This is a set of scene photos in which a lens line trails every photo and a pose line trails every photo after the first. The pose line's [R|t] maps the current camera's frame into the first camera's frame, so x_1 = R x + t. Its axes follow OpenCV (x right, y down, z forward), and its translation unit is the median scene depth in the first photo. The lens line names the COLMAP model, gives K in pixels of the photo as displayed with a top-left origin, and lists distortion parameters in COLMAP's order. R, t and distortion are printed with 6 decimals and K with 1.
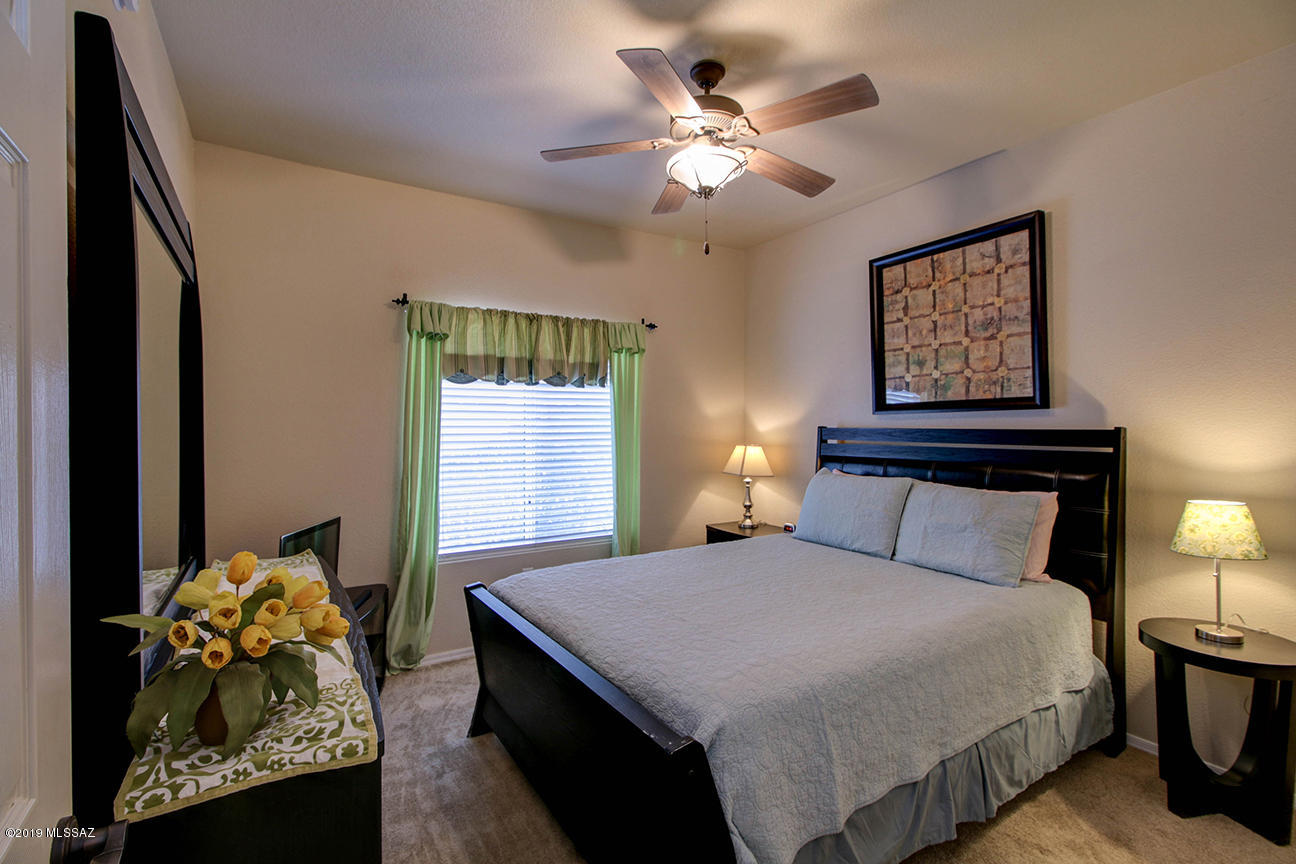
lens RADIAL K [[589.9, 0, 647.9], [0, 589.9, 429.2], [0, 0, 1]] dist [0.023436, -0.011158]
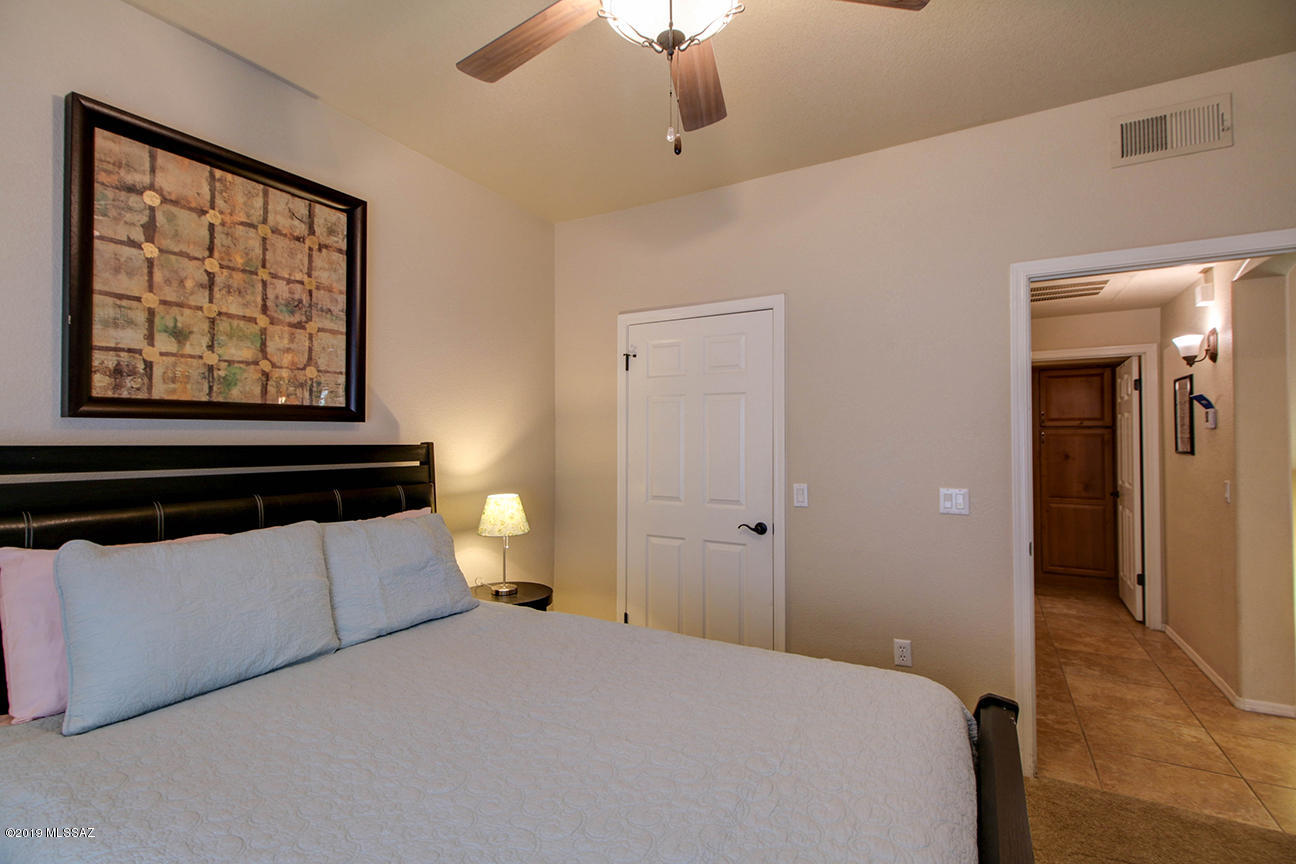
lens RADIAL K [[589.9, 0, 648.2], [0, 589.9, 430.6], [0, 0, 1]] dist [0.023436, -0.011158]
pose [[-0.470774, 0.010054, 0.882196, -0.299178], [-0.000482, 0.999932, -0.011653, -0.009674], [-0.882253, -0.005911, -0.470738, 0.930802]]
